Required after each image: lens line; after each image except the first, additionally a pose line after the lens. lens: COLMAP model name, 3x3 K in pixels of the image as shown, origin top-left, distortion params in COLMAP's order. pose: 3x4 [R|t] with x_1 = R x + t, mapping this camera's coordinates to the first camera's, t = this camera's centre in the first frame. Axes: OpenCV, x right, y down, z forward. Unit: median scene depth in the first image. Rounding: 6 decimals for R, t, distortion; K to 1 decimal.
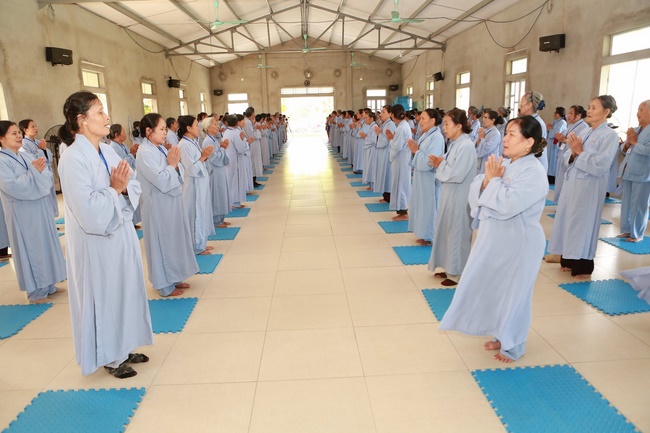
lens RADIAL K [[445.9, 0, 327.9], [0, 445.9, 213.6], [0, 0, 1]] dist [-0.091035, 0.059721]
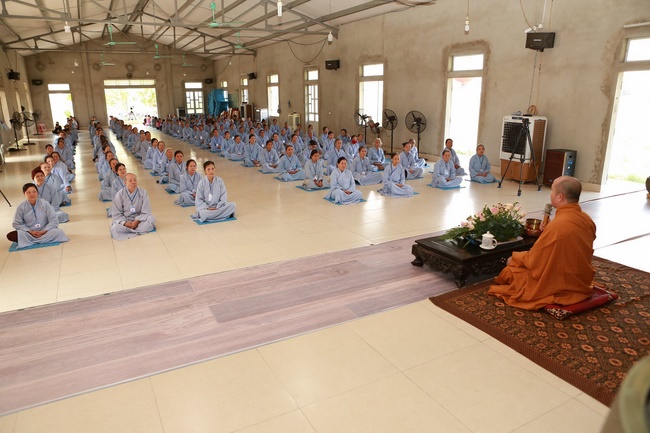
lens RADIAL K [[445.9, 0, 328.4], [0, 445.9, 216.3], [0, 0, 1]] dist [-0.091035, 0.059721]
pose [[0.897030, -0.098279, 0.430904, -0.167400], [0.081477, 0.995025, 0.057330, 0.049275], [-0.434394, -0.016318, 0.900575, -0.310519]]
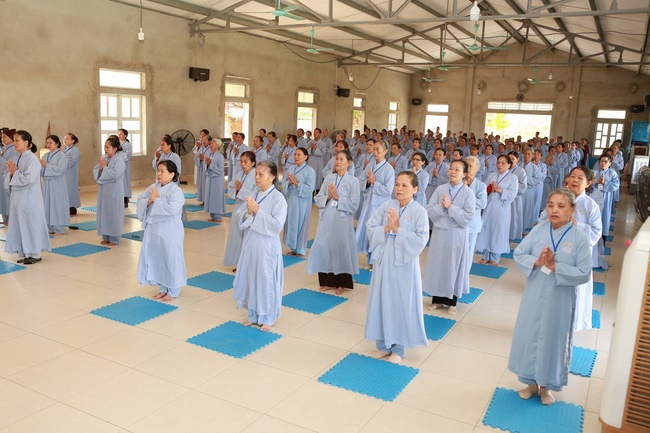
lens RADIAL K [[568.2, 0, 325.1], [0, 568.2, 215.3], [0, 0, 1]] dist [-0.065944, 0.075653]
pose [[0.850567, 0.152048, -0.503405, 0.328771], [-0.178425, 0.983944, -0.004283, -0.015065], [0.494671, 0.093463, 0.864040, -0.103790]]
